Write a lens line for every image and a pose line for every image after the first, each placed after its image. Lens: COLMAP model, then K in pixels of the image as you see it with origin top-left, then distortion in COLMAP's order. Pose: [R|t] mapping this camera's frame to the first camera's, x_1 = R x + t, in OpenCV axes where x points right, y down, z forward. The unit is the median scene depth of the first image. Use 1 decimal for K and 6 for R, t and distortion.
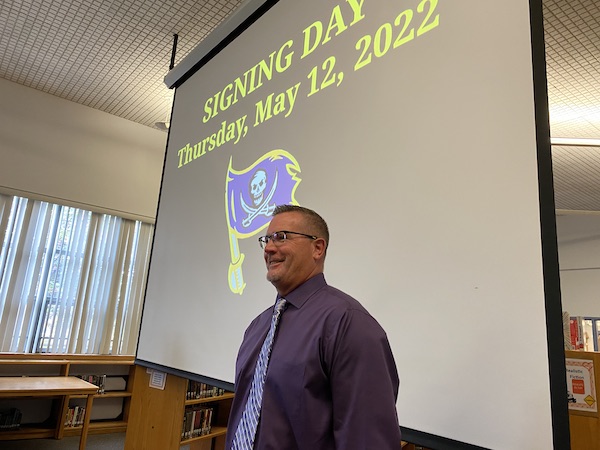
lens RADIAL K [[451.1, 0, 300.0], [0, 451.1, 225.0], [0, 0, 1]] dist [0.079072, -0.151264]
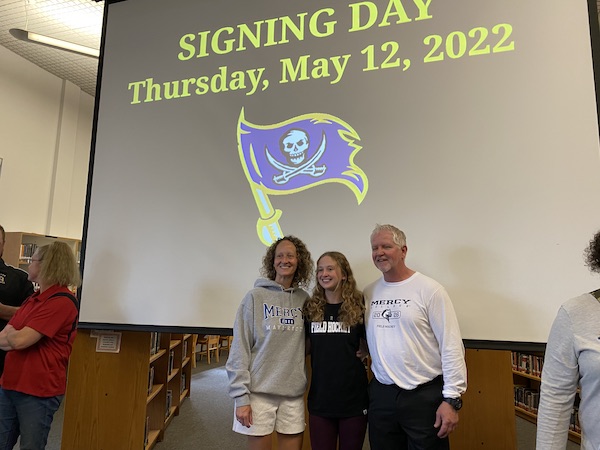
lens RADIAL K [[427.7, 0, 300.0], [0, 427.7, 225.0], [0, 0, 1]] dist [0.028450, -0.034518]
pose [[0.831284, 0.030131, 0.555031, -0.620128], [-0.085616, 0.993554, 0.074292, 0.021167], [-0.549215, -0.109278, 0.828505, 0.168359]]
